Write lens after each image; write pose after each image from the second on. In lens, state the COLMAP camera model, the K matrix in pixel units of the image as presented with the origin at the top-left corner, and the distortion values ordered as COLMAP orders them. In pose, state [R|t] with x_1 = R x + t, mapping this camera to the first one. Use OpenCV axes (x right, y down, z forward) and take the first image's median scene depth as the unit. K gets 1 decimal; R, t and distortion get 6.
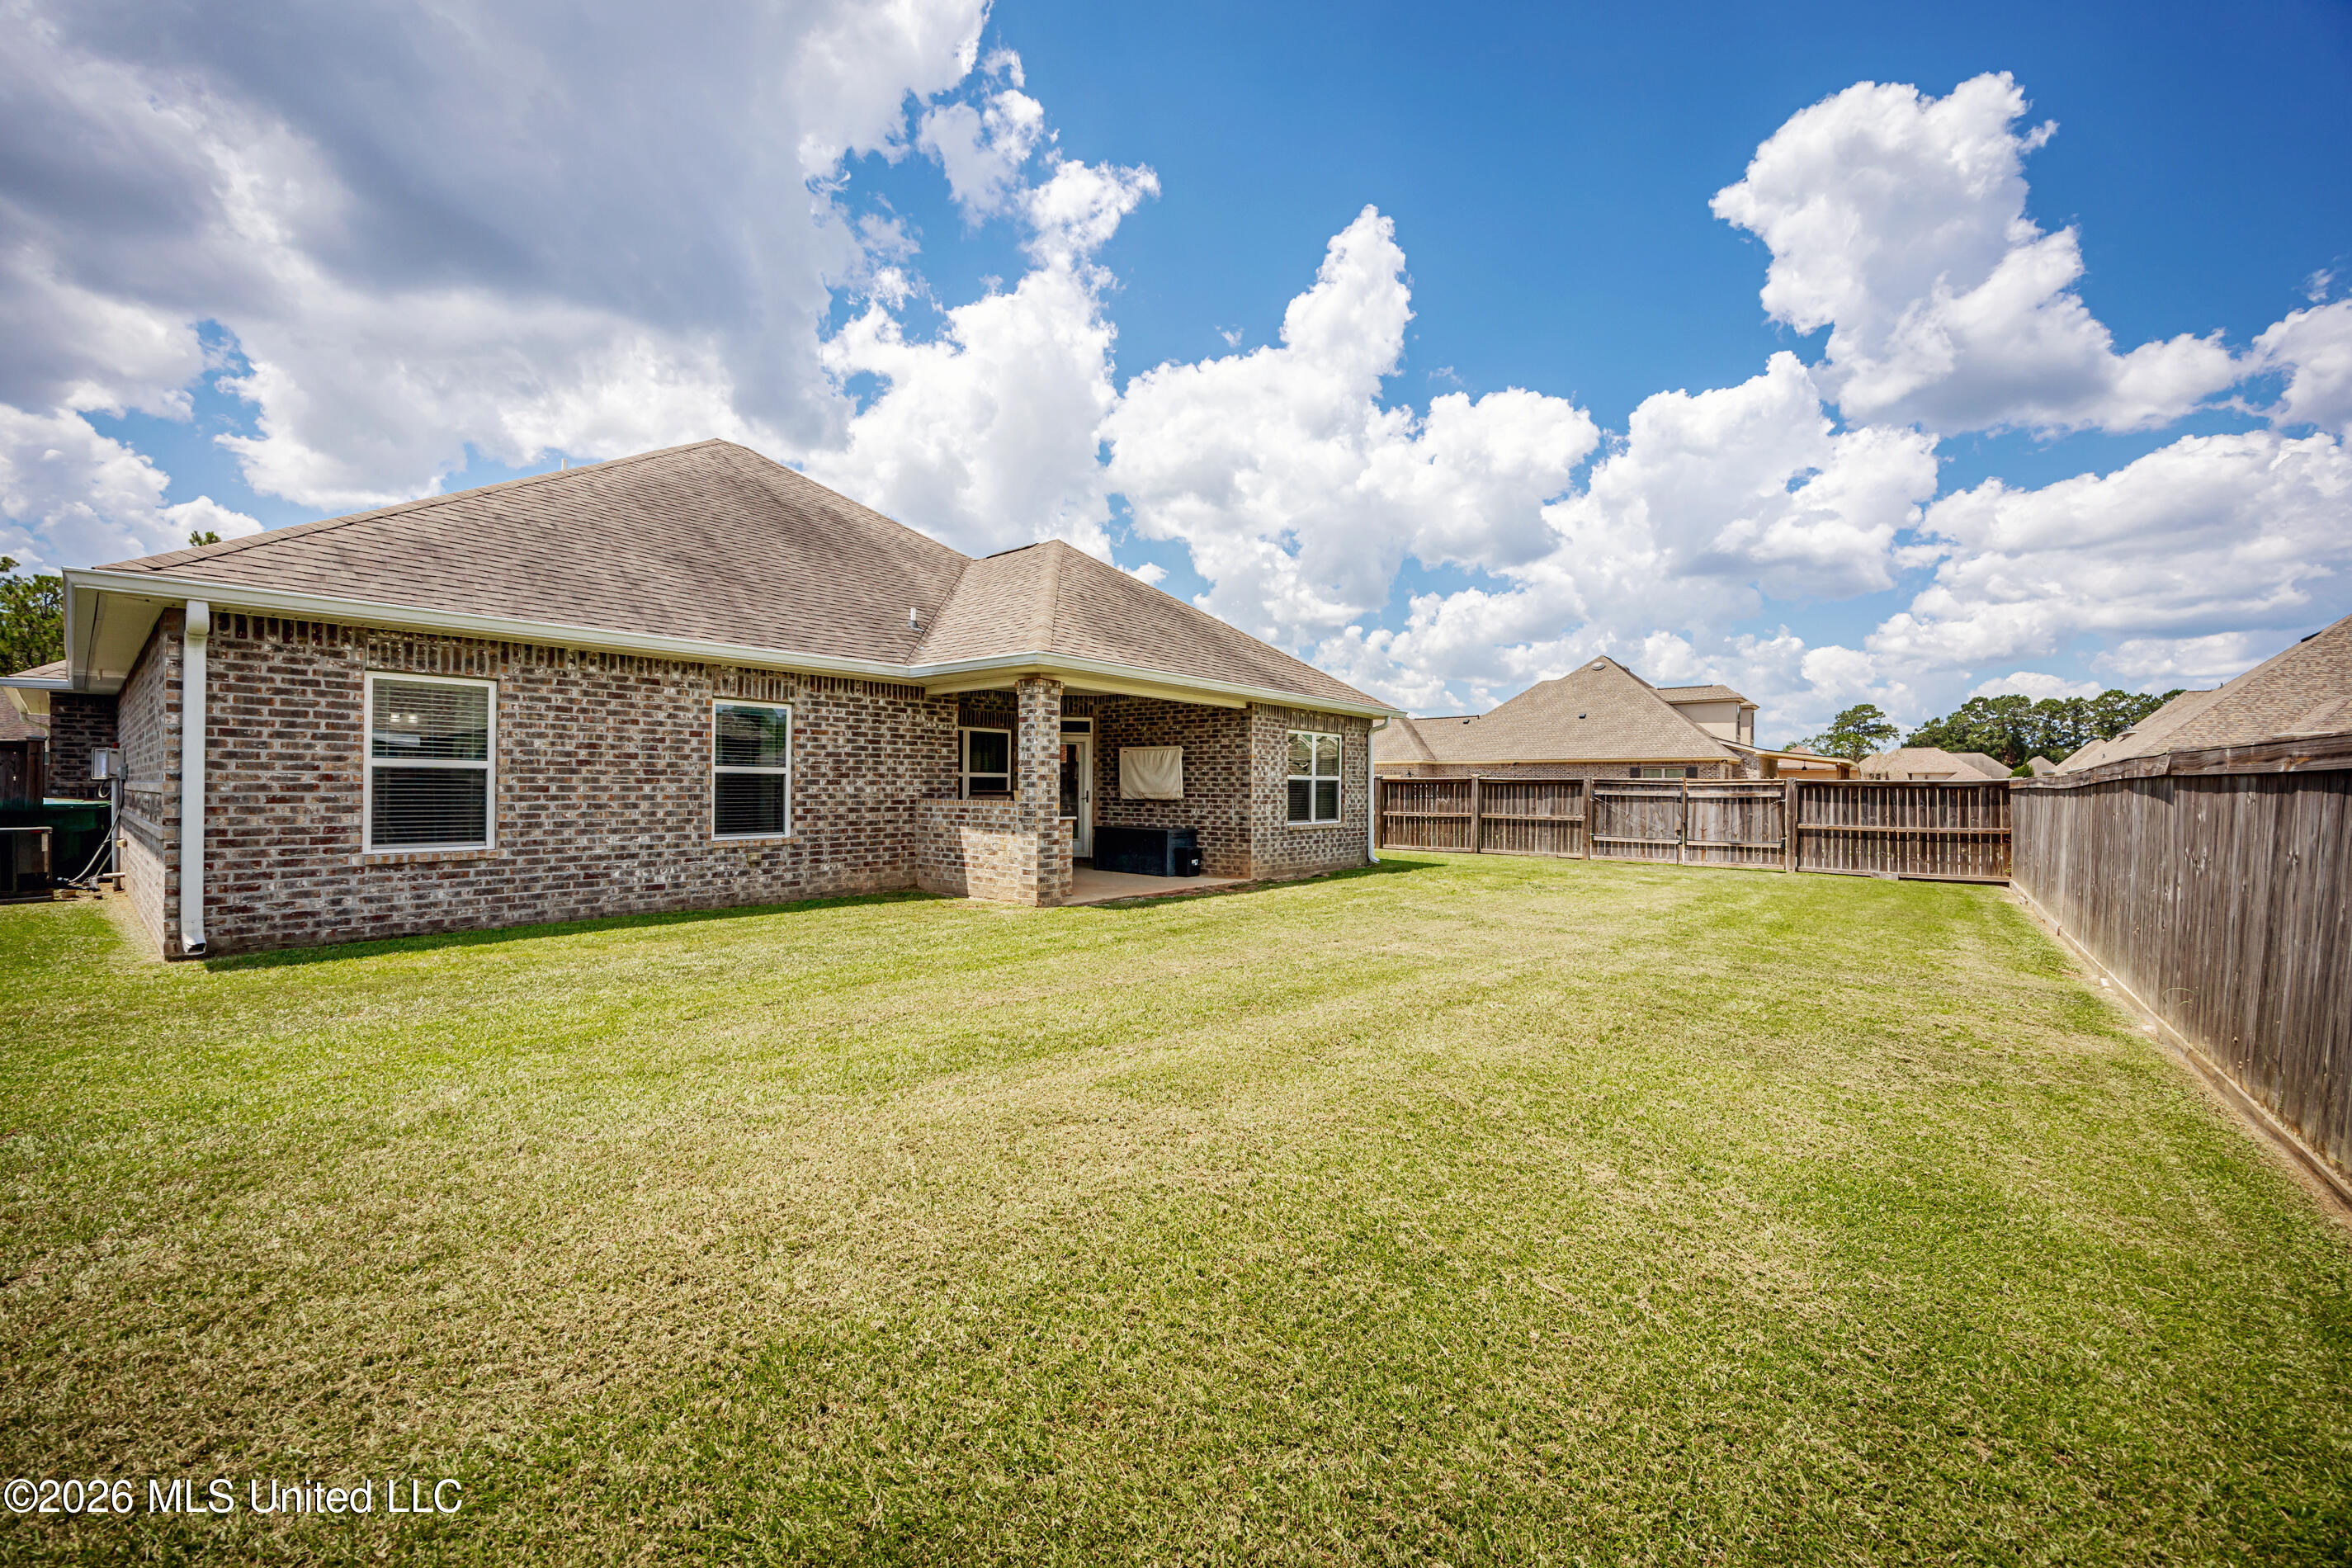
lens RADIAL K [[915.3, 0, 1187.4], [0, 915.3, 778.1], [0, 0, 1]] dist [-0.000107, -0.000060]
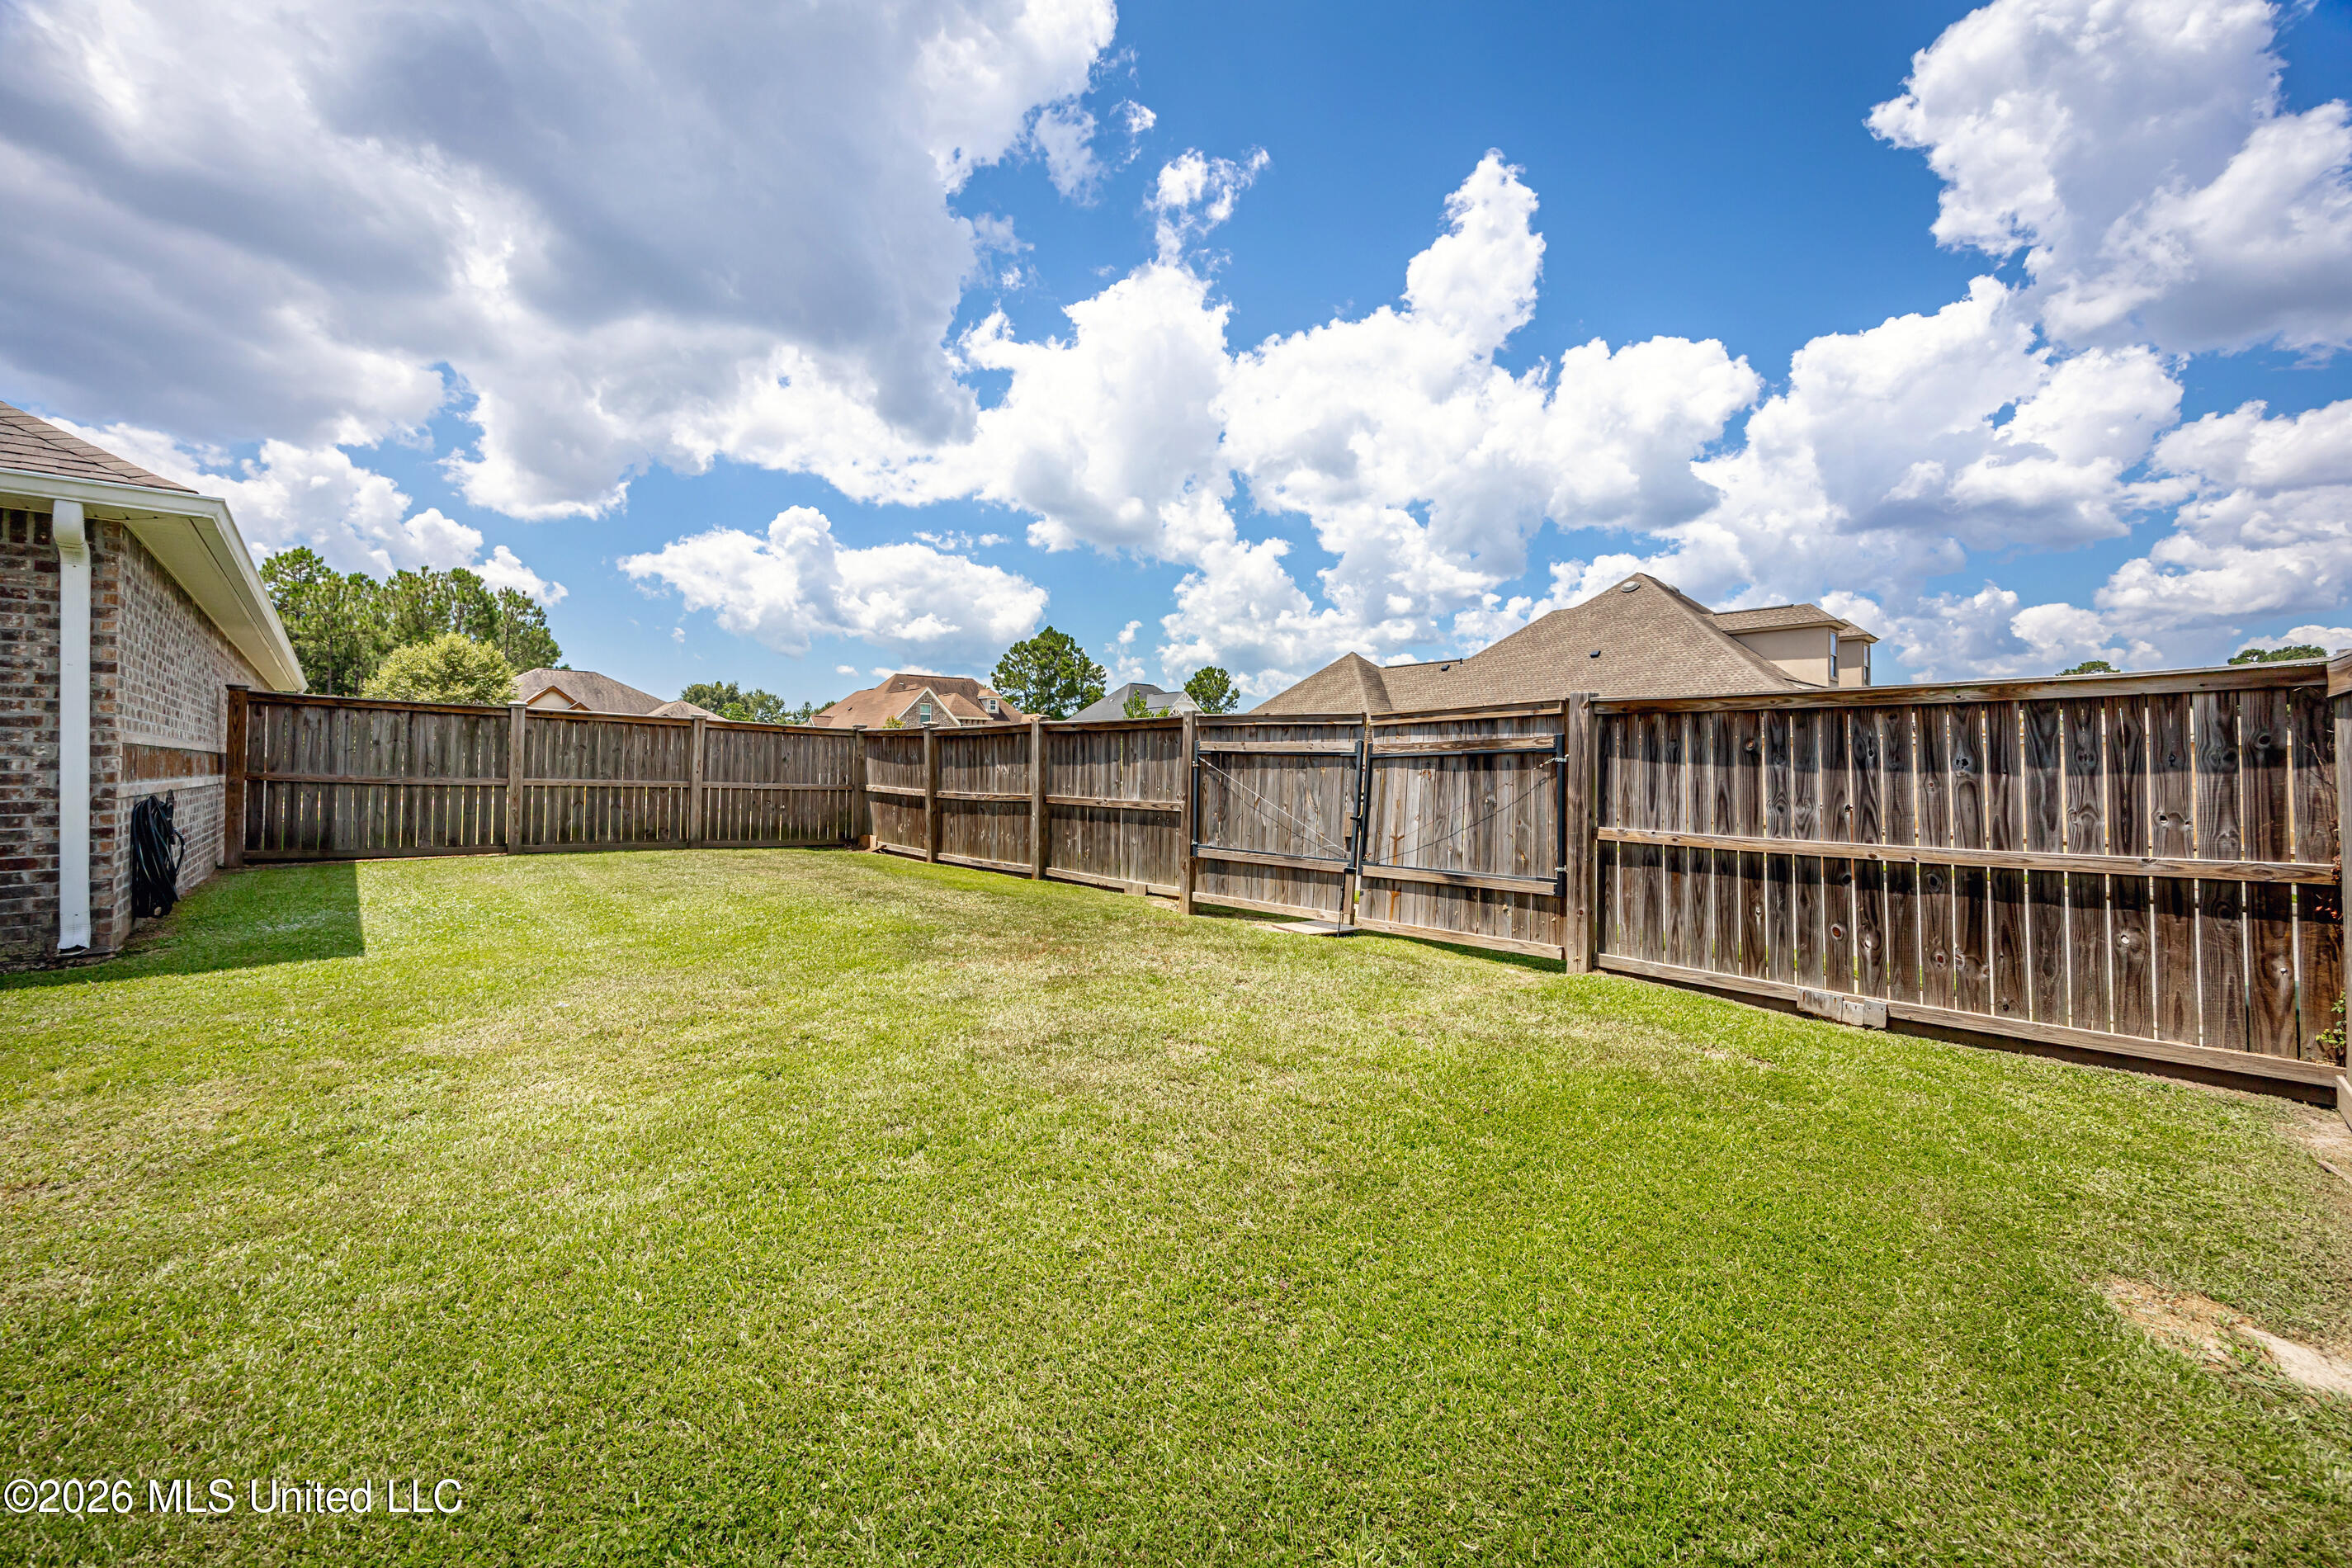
lens RADIAL K [[912.8, 0, 1179.2], [0, 912.8, 736.5], [0, 0, 1]] dist [-0.001129, -0.000401]
pose [[0.989006, -0.011102, -0.147457, 0.768397], [0.008402, 0.999786, -0.018924, 0.028865], [0.147635, 0.017477, 0.988887, 0.870528]]
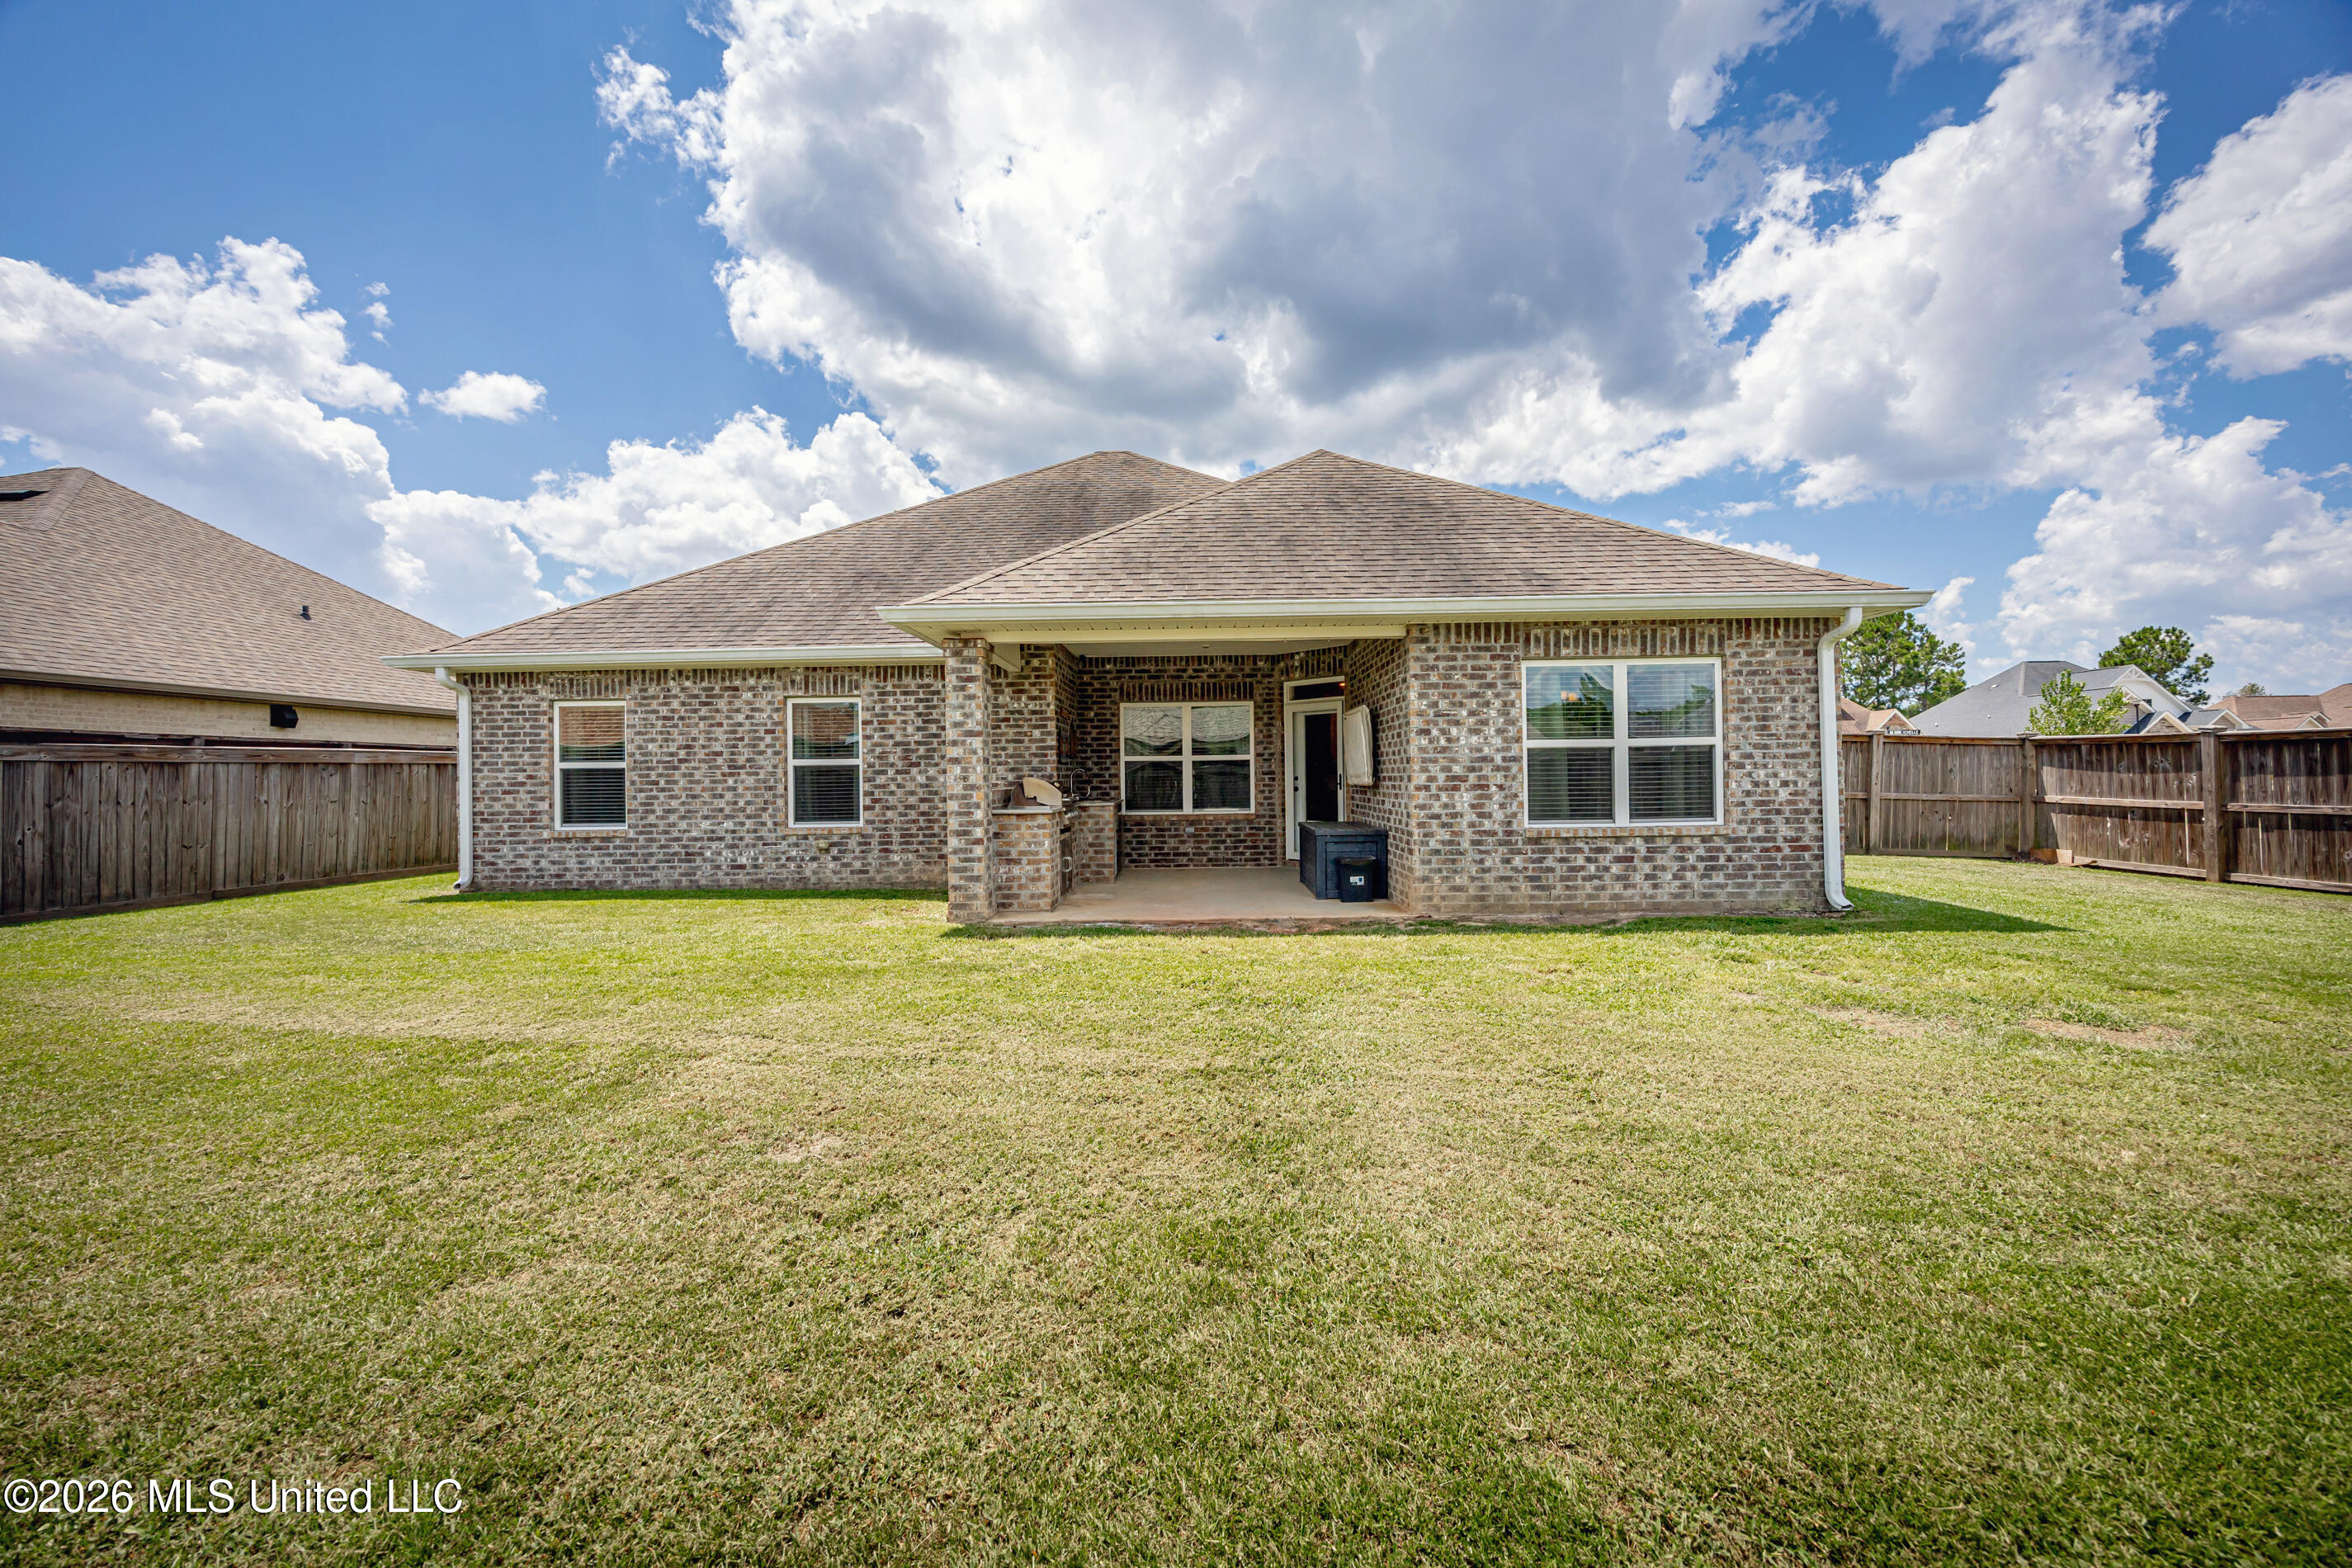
lens RADIAL K [[915.3, 0, 1187.4], [0, 915.3, 778.1], [0, 0, 1]] dist [-0.000107, -0.000060]
pose [[0.609046, -0.015364, -0.792986, 0.450551], [0.026676, 0.999643, 0.001121, 0.014287], [0.792686, -0.021837, 0.609239, 0.495645]]
